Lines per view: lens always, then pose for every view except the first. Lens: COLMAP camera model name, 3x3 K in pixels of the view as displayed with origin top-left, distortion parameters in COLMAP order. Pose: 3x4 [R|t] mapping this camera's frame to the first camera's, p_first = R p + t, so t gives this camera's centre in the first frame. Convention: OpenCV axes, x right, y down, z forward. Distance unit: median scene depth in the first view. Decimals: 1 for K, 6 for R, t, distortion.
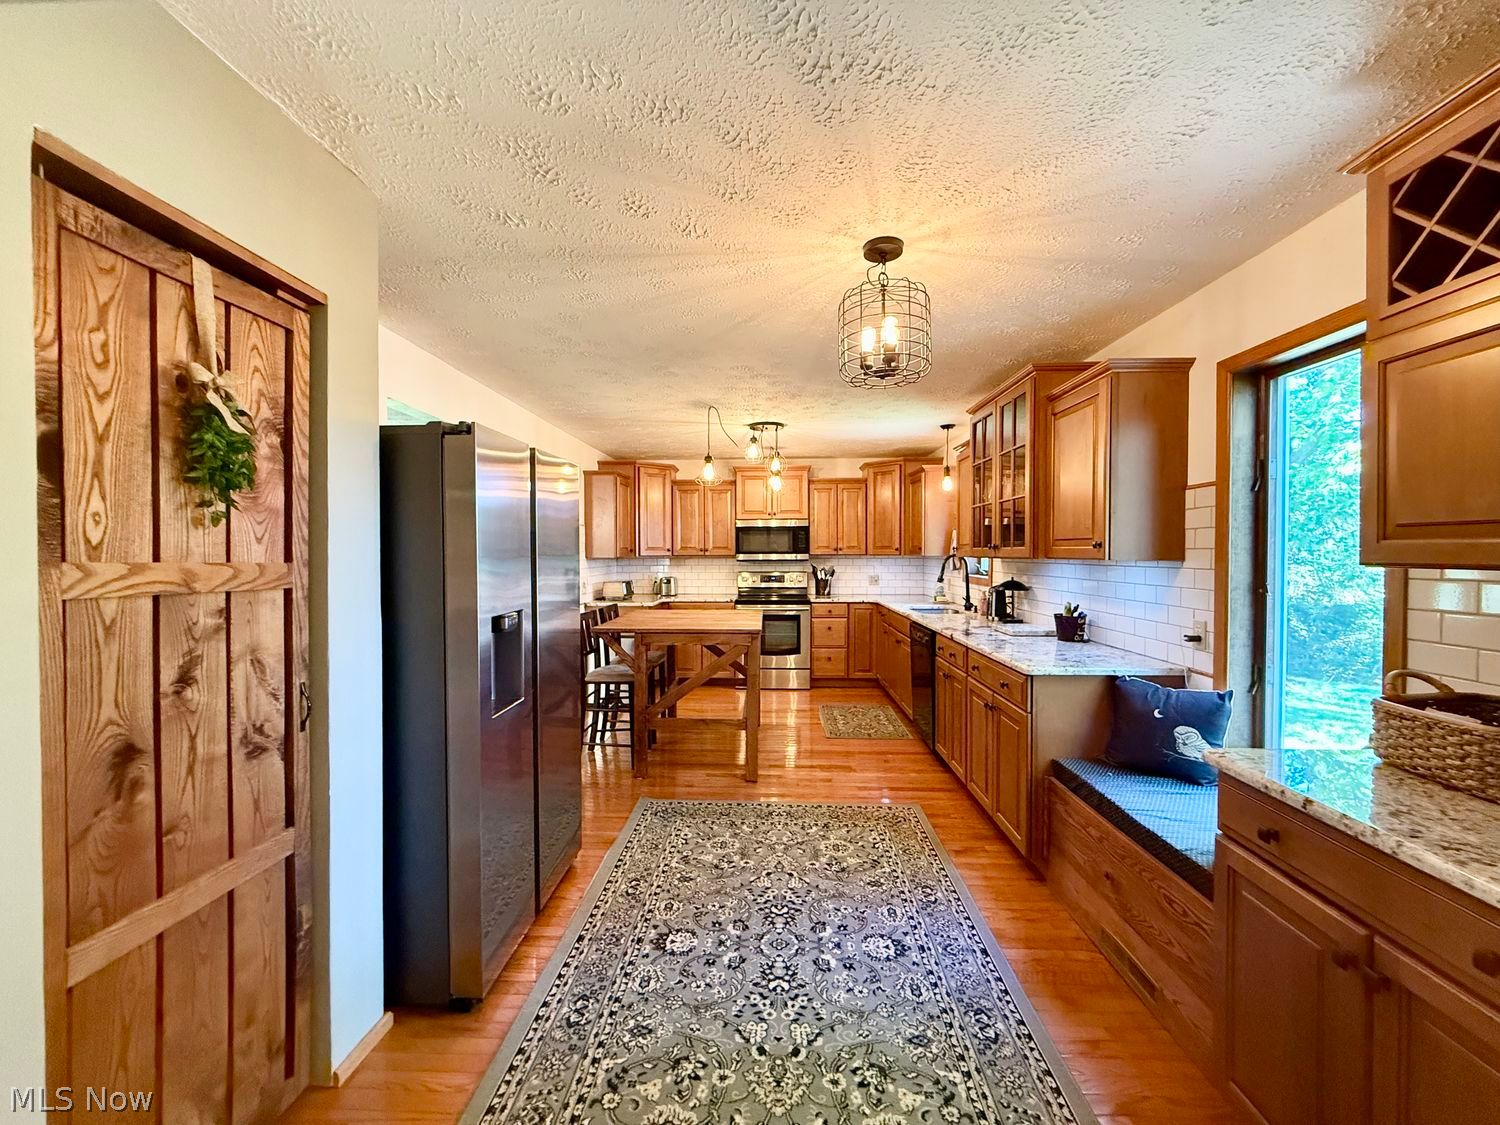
lens RADIAL K [[598.2, 0, 745.7], [0, 598.2, 561.5], [0, 0, 1]] dist [0.000511, -0.000121]
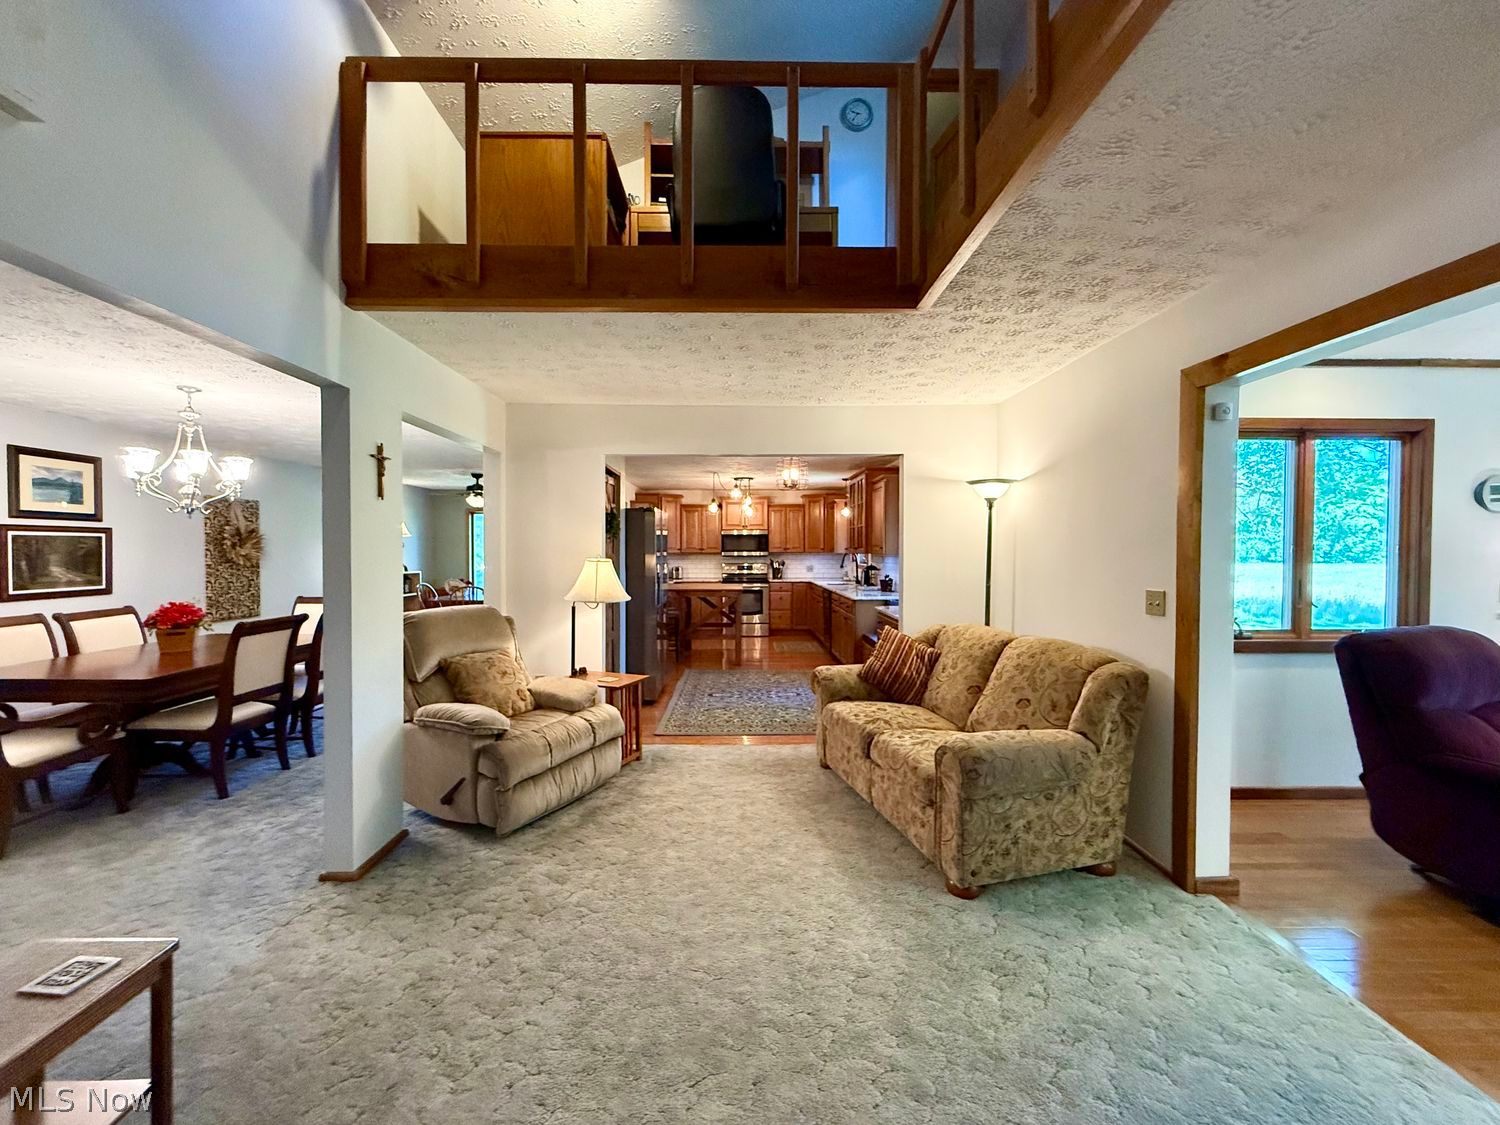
lens RADIAL K [[598.2, 0, 745.7], [0, 598.2, 561.5], [0, 0, 1]] dist [0.000511, -0.000121]
pose [[0.998112, 0.000695, 0.061414, -0.050270], [-0.000813, 0.999998, 0.001890, 0.009891], [-0.061412, -0.001936, 0.998111, -0.573803]]
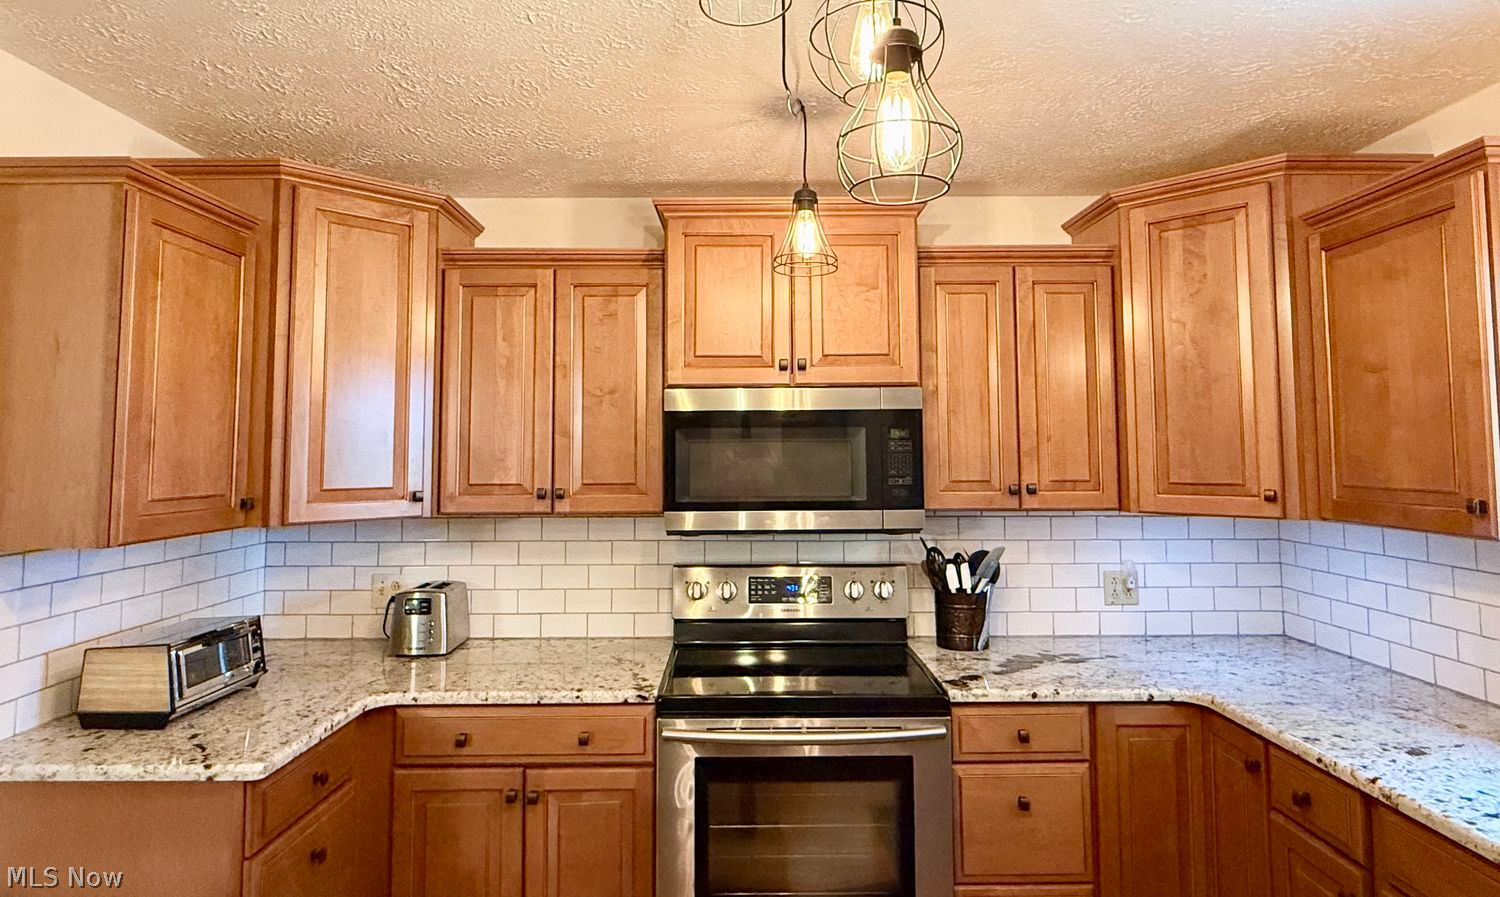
lens RADIAL K [[857.0, 0, 746.2], [0, 857.0, 392.0], [0, 0, 1]] dist [-0.004254, 0.001511]
pose [[0.998722, 0.001581, 0.050518, 0.001814], [0.002887, 0.996095, -0.088244, -0.032030], [-0.050460, 0.088277, 0.994817, 0.601244]]
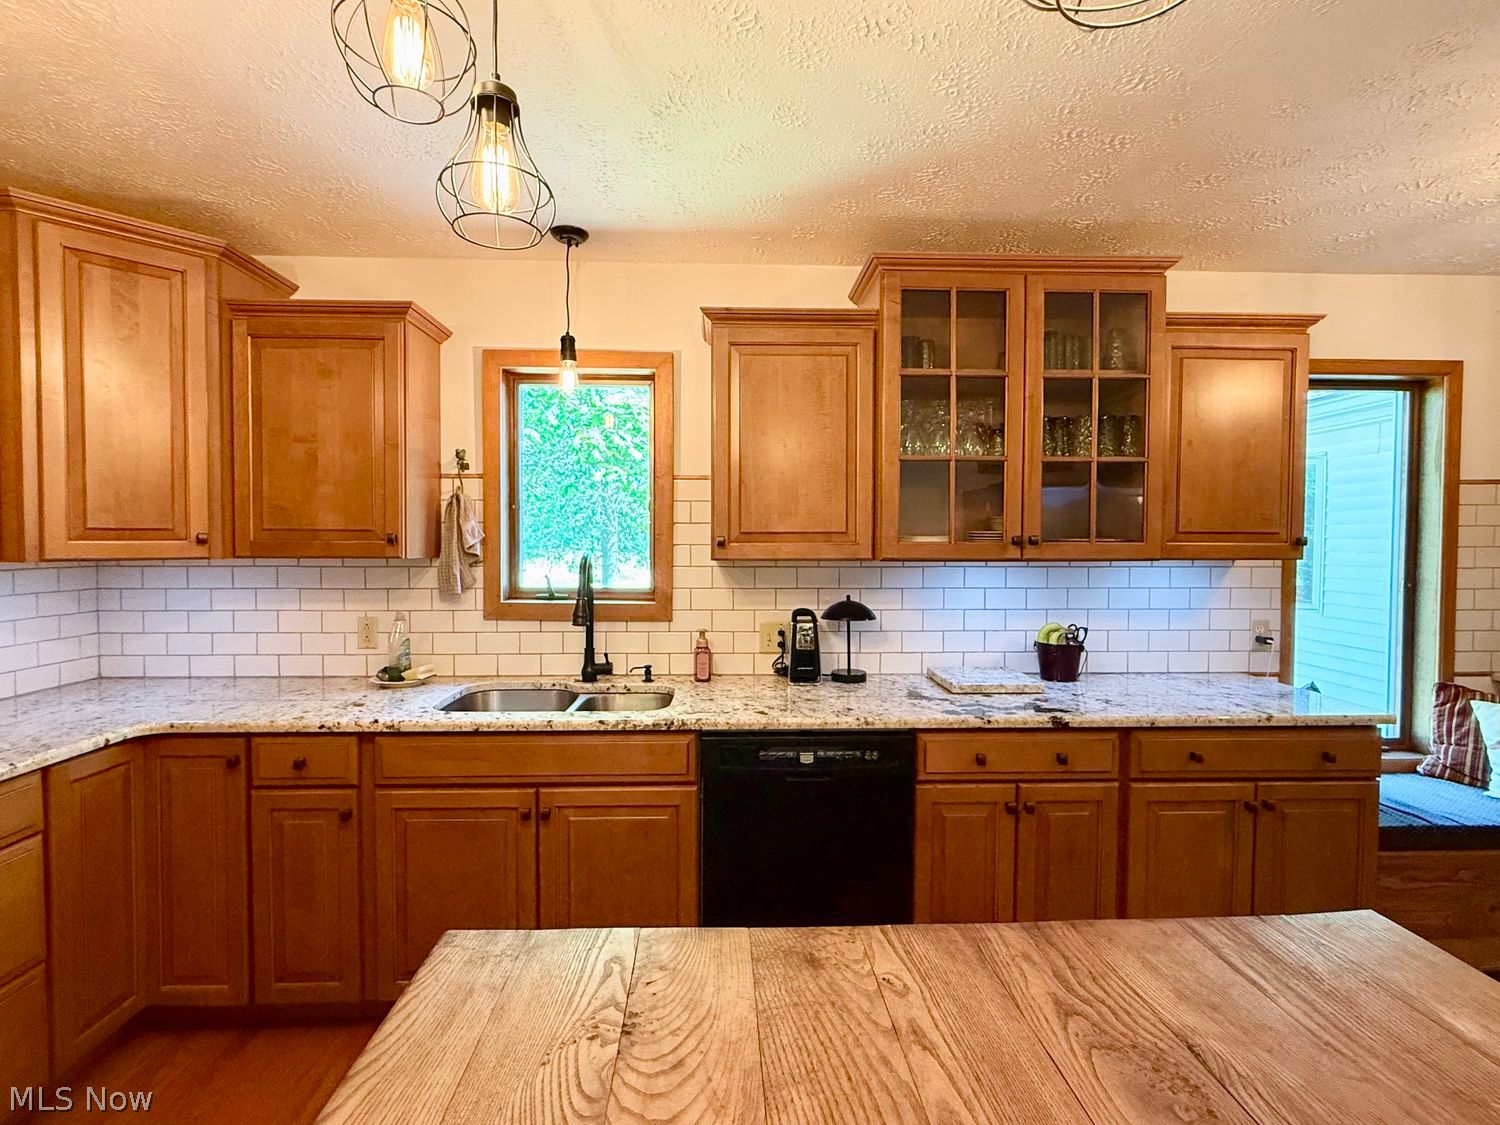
lens RADIAL K [[731.3, 0, 746.0], [0, 731.3, 561.4], [0, 0, 1]] dist [0.001209, -0.000308]
pose [[-0.079954, -0.030271, 0.996339, -0.130179], [0.012286, 0.999433, 0.031351, -0.016621], [-0.996723, 0.014748, -0.079537, 0.719354]]
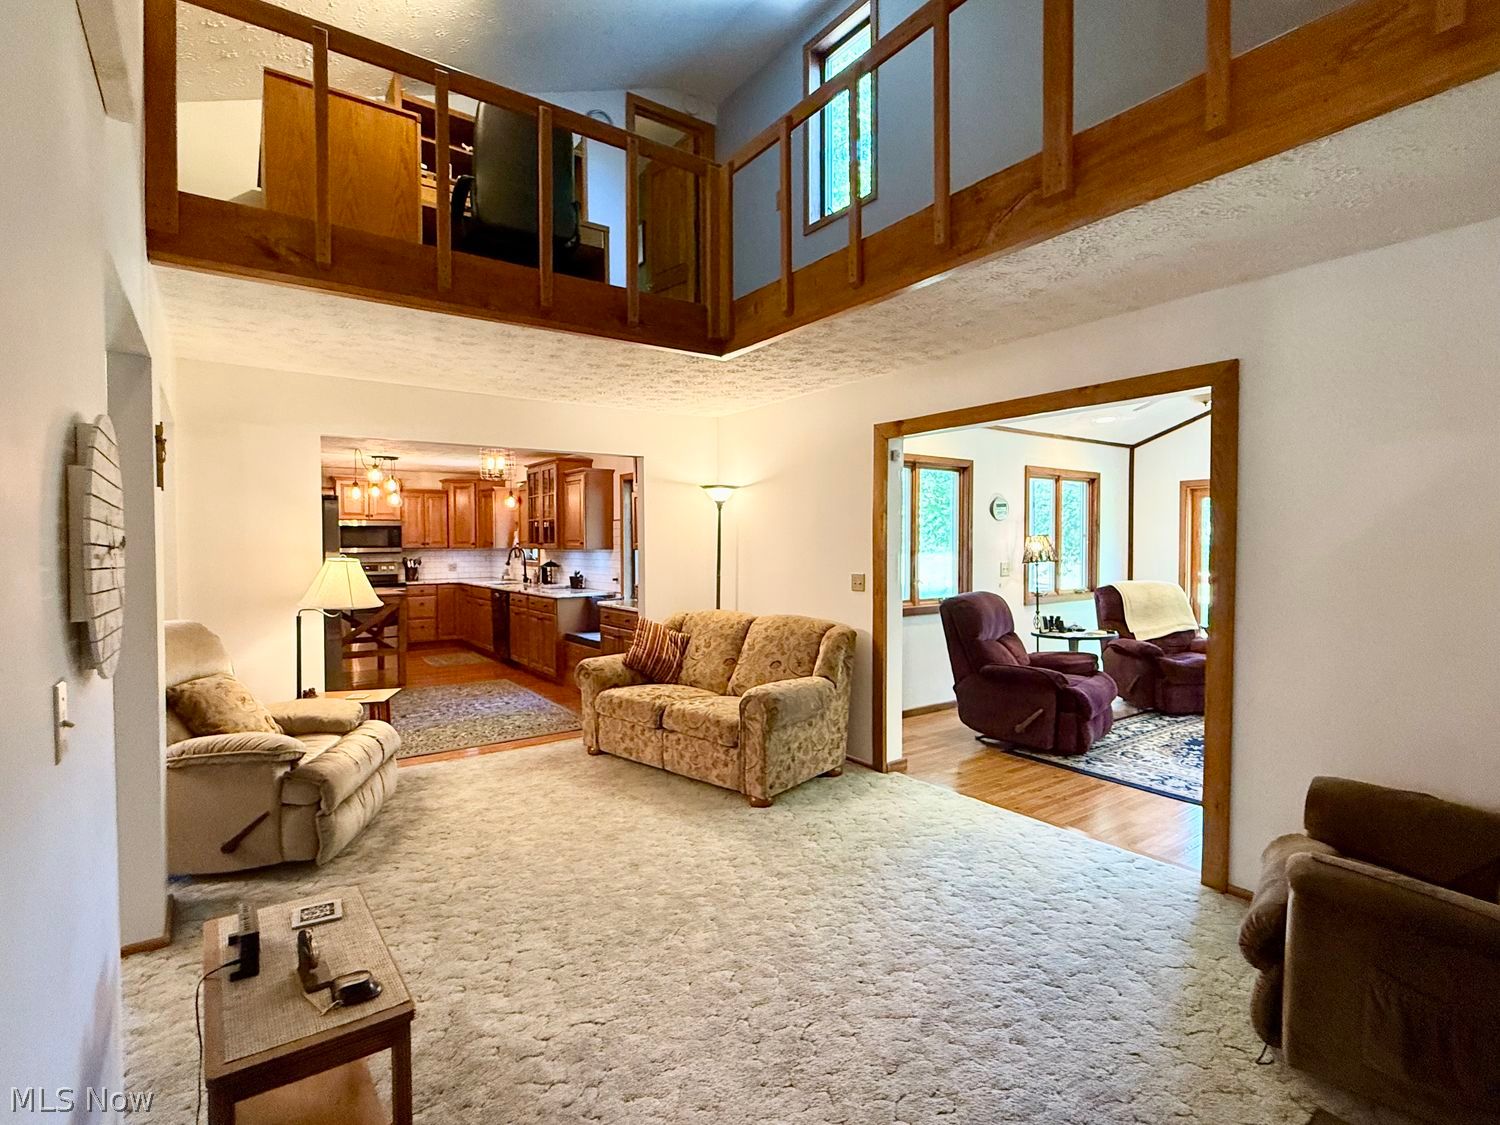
lens RADIAL K [[731.3, 0, 746.0], [0, 731.3, 561.4], [0, 0, 1]] dist [0.001209, -0.000308]
pose [[0.786444, -0.017843, 0.617404, -0.281143], [0.013212, 0.999840, 0.012065, 0.007788], [-0.617520, -0.001331, 0.786554, -0.682535]]
